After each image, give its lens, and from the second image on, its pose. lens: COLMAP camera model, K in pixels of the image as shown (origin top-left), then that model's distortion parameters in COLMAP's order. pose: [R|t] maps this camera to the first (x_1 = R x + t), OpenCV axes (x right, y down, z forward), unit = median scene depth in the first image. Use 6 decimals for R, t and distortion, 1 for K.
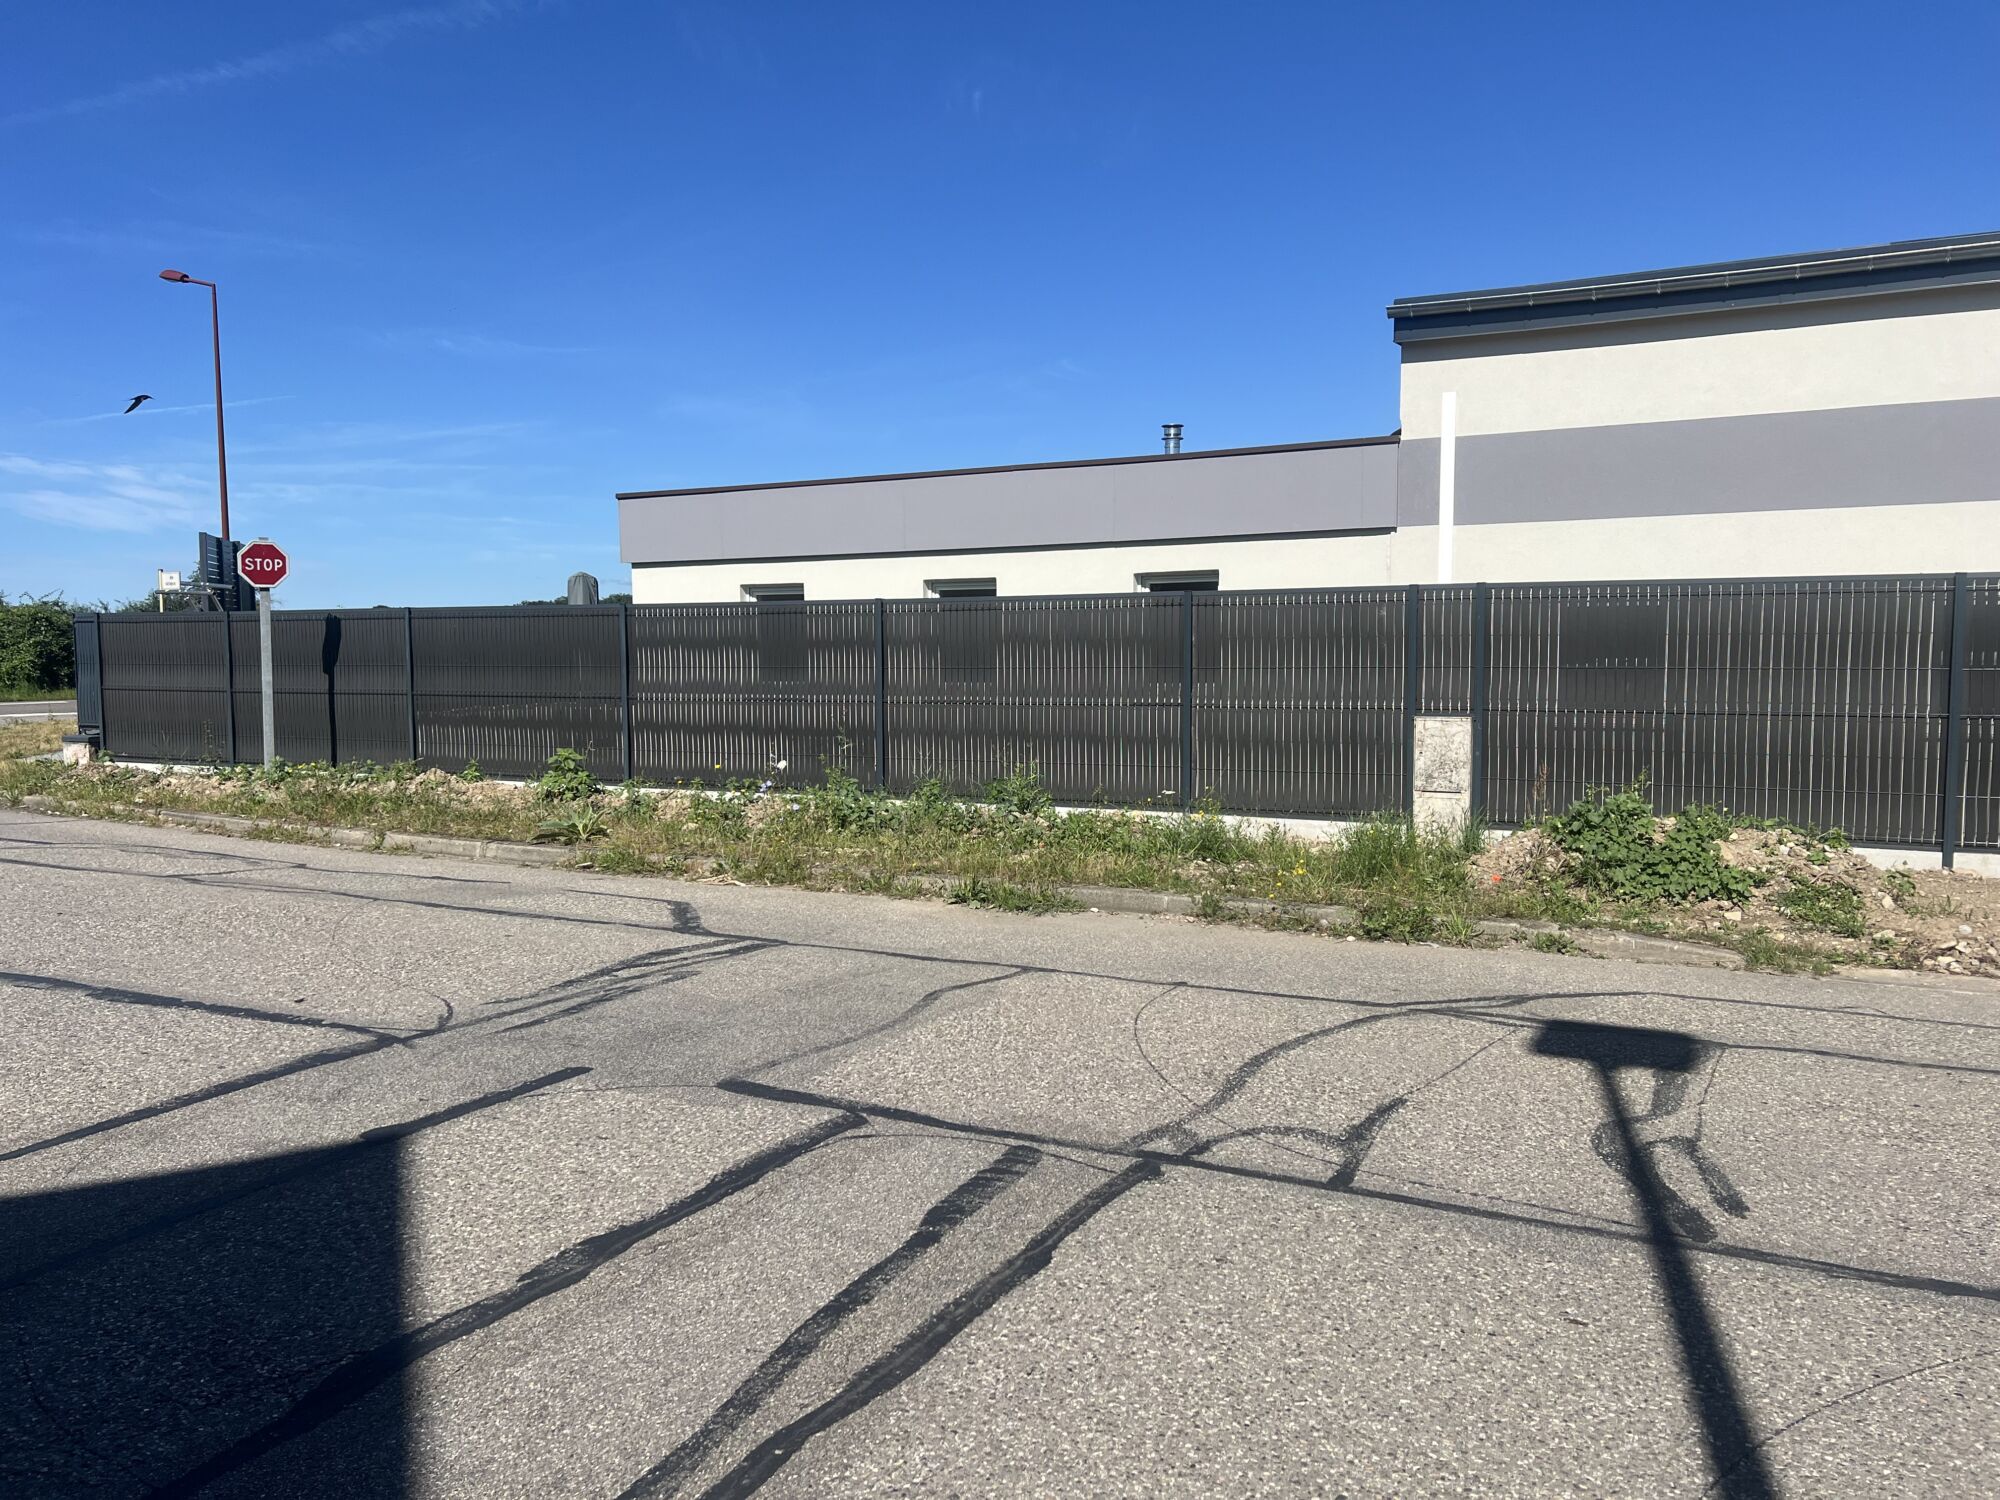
lens RADIAL K [[1571.7, 0, 1000.0], [0, 1571.7, 750.0], [0, 0, 1]] dist [0.145750, -0.240799]
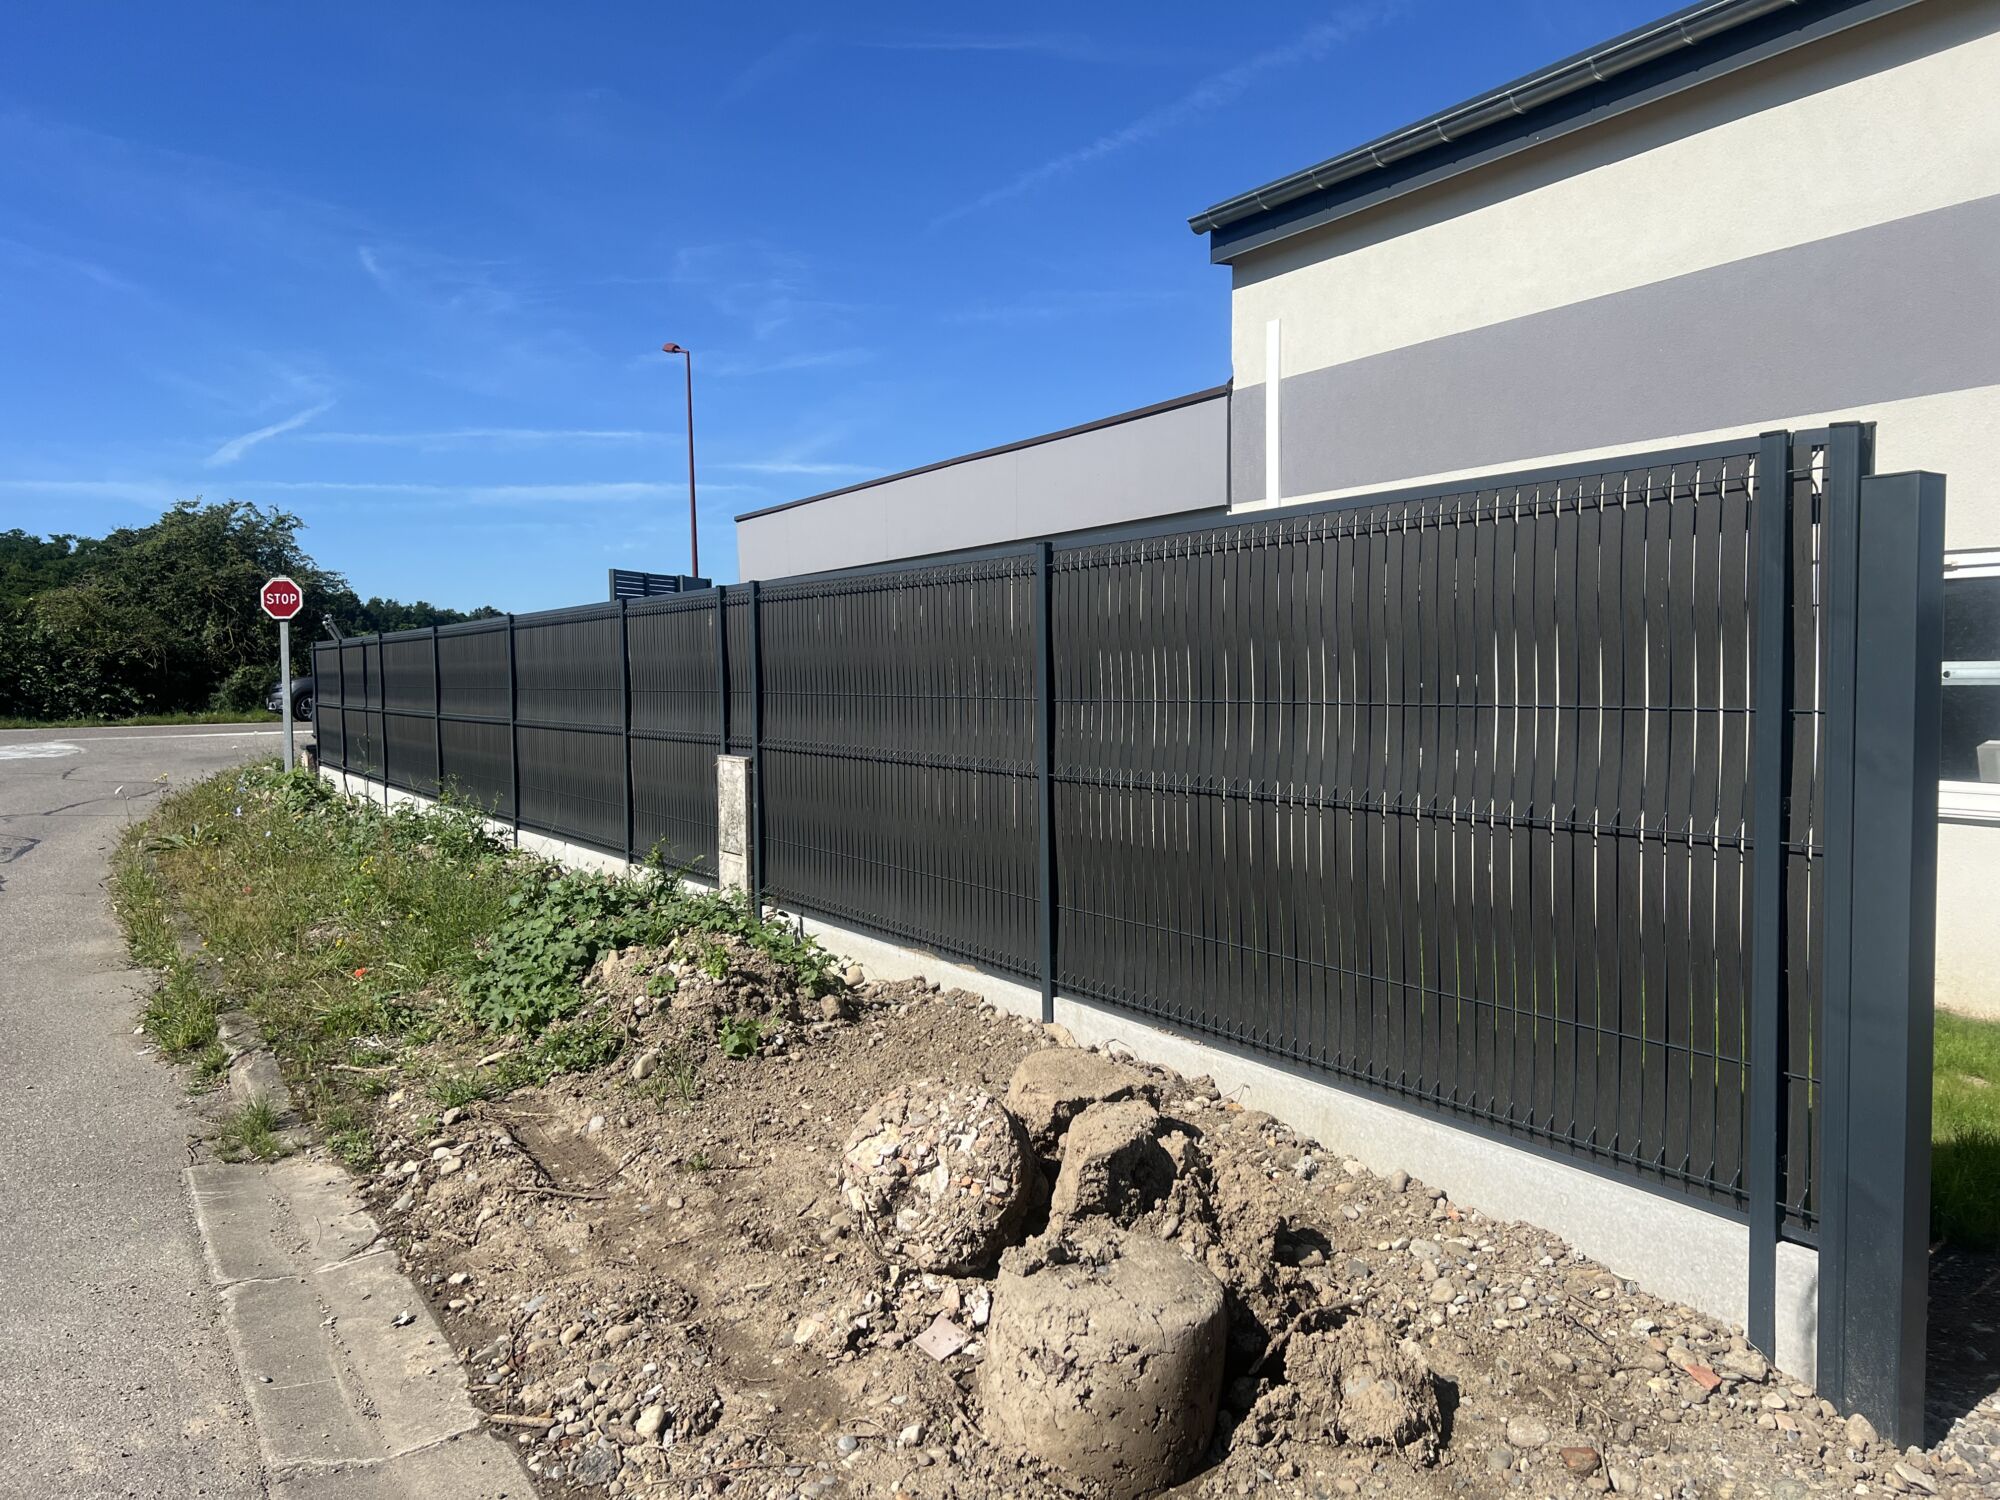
lens RADIAL K [[1571.7, 0, 1000.0], [0, 1571.7, 750.0], [0, 0, 1]] dist [0.145750, -0.240799]
pose [[0.839945, 0.022114, -0.542221, 0.583033], [-0.026455, 0.999650, -0.000211, -0.019711], [0.542027, 0.014521, 0.840236, 0.306854]]
